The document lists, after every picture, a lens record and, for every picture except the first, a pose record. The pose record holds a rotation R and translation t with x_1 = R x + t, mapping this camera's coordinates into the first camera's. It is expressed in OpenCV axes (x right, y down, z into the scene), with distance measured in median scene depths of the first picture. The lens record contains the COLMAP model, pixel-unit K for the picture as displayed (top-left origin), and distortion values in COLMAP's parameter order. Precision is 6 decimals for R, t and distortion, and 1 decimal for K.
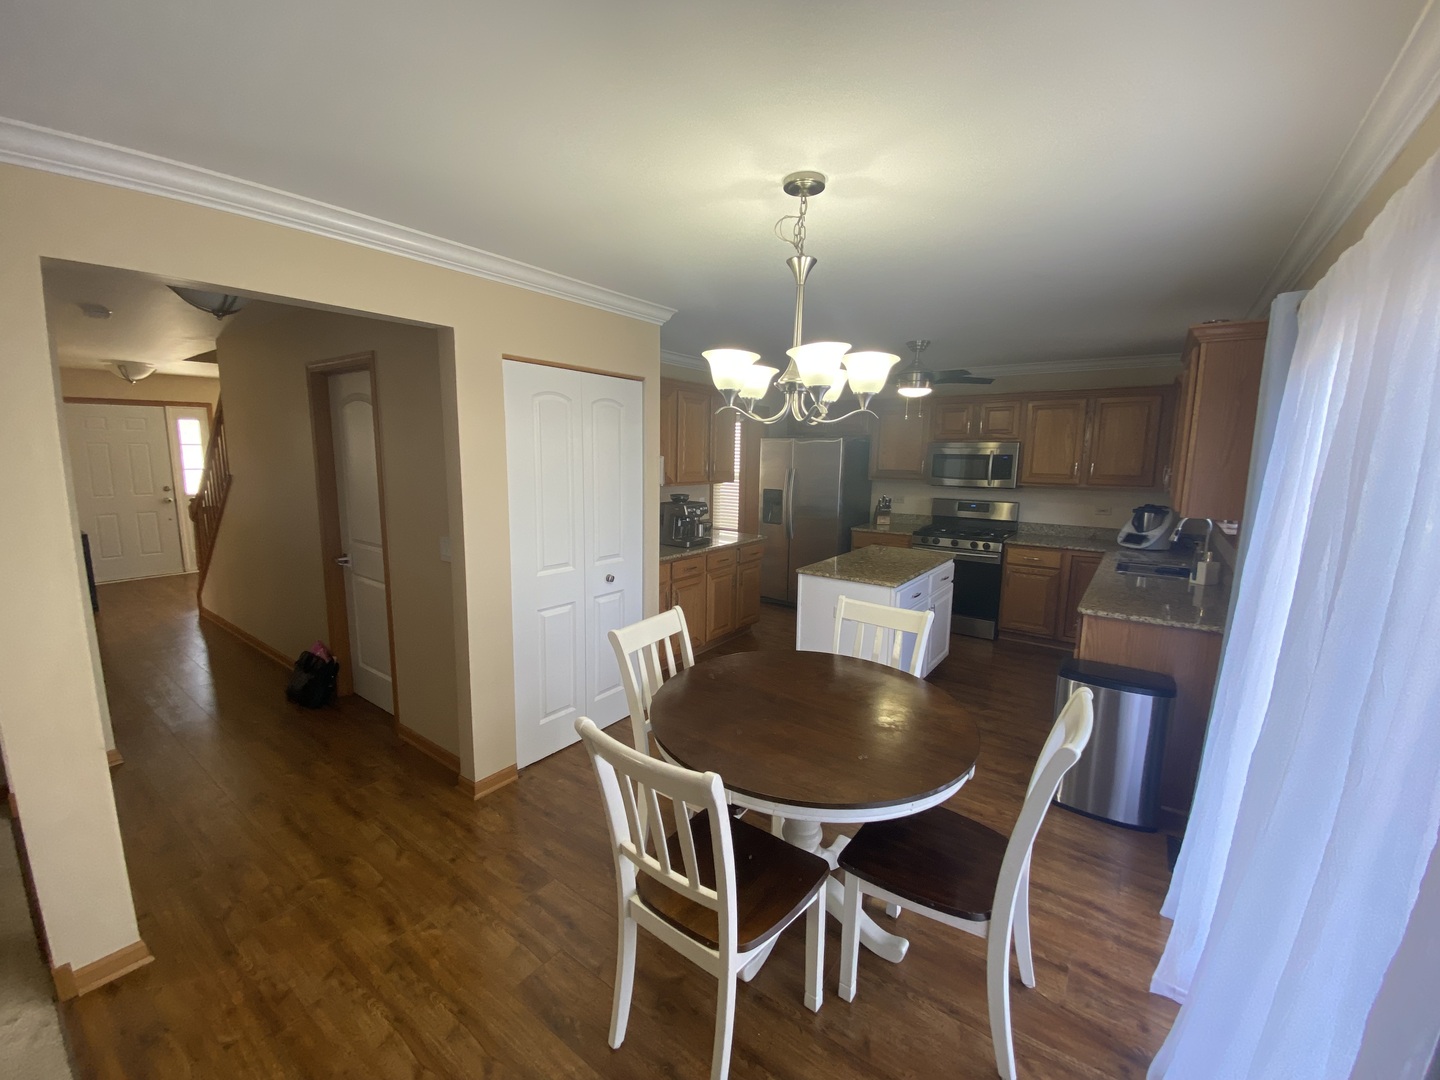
lens RADIAL K [[580.5, 0, 720.0], [0, 580.5, 540.0], [0, 0, 1]] dist [0.000547, -0.010163]
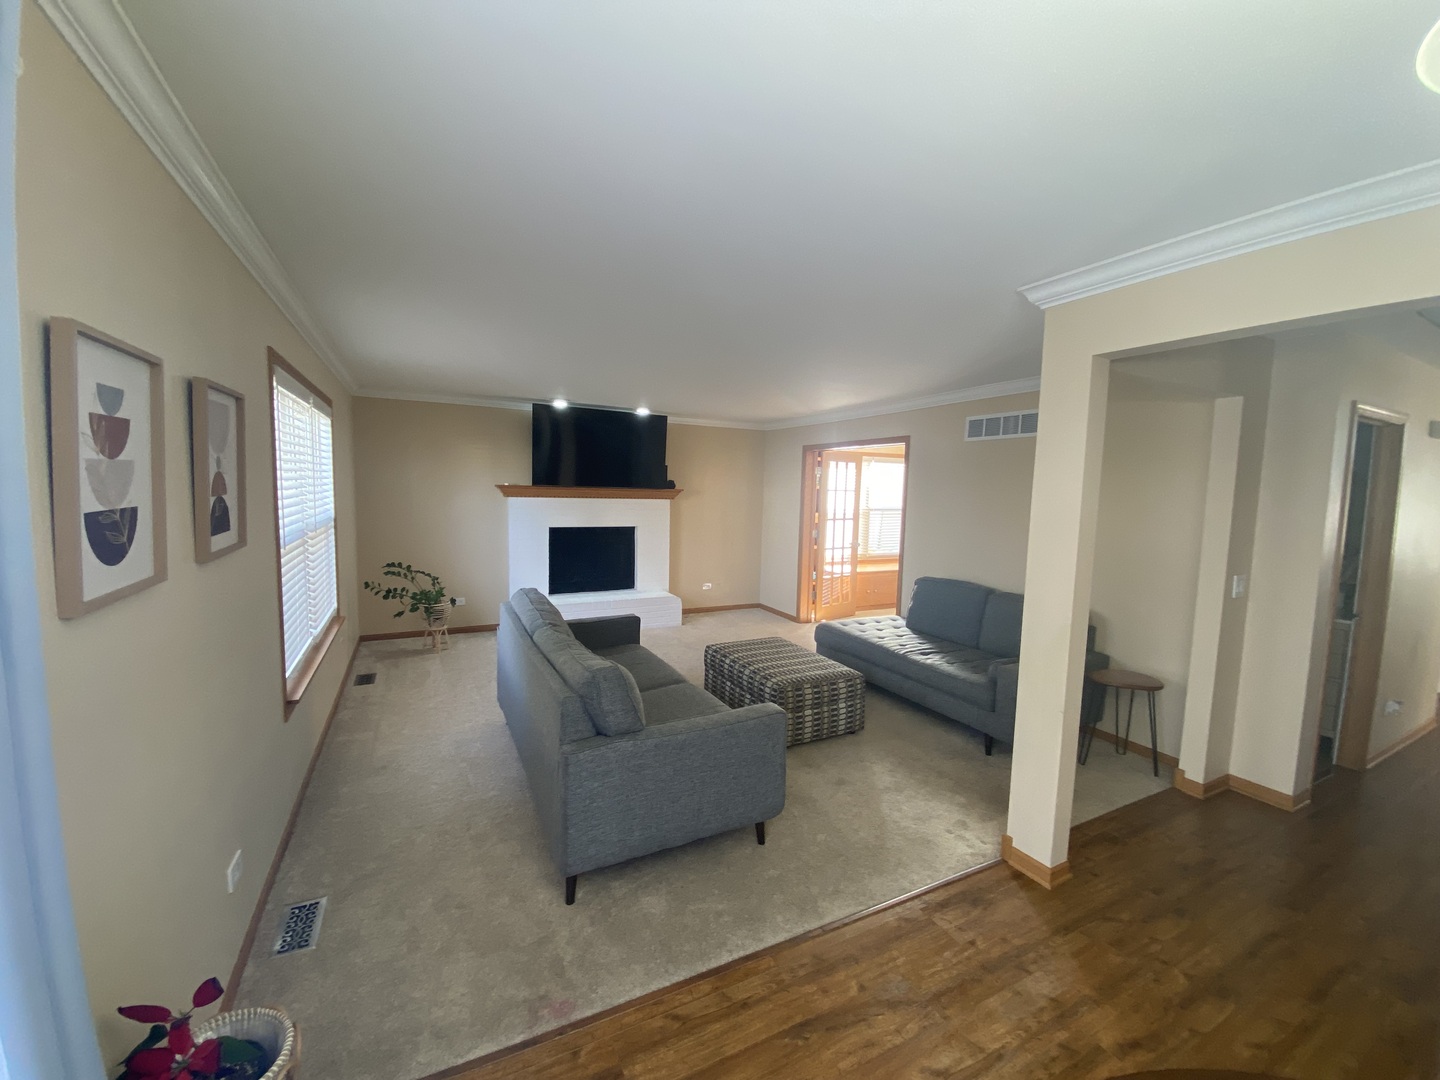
lens RADIAL K [[580.5, 0, 720.0], [0, 580.5, 540.0], [0, 0, 1]] dist [0.000547, -0.010163]
pose [[-0.453857, 0.059408, -0.889092, 0.180072], [-0.161329, 0.975807, 0.147556, -0.040550], [0.876348, 0.210406, -0.433293, 0.295190]]
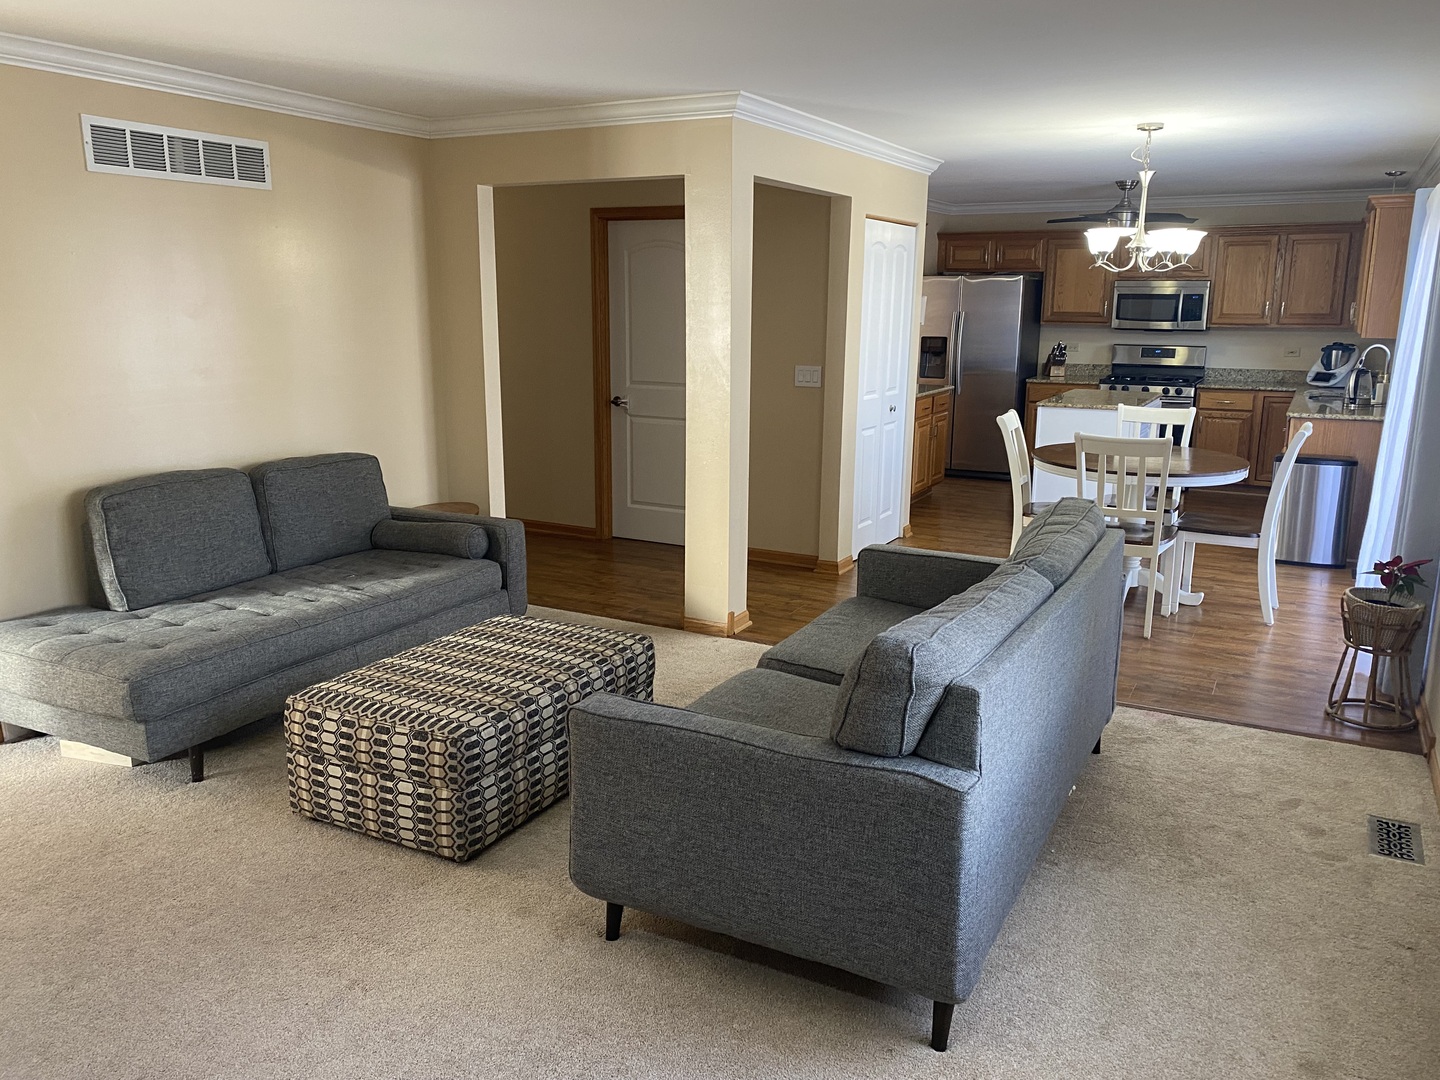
lens RADIAL K [[1077.2, 0, 720.0], [0, 1077.2, 540.0], [0, 0, 1]] dist [-0.007272, -0.005080]
pose [[0.991866, -0.036808, 0.121847, -0.573433], [0.028218, 0.997042, 0.071491, 0.119220], [-0.124118, -0.067471, 0.989971, -0.752424]]
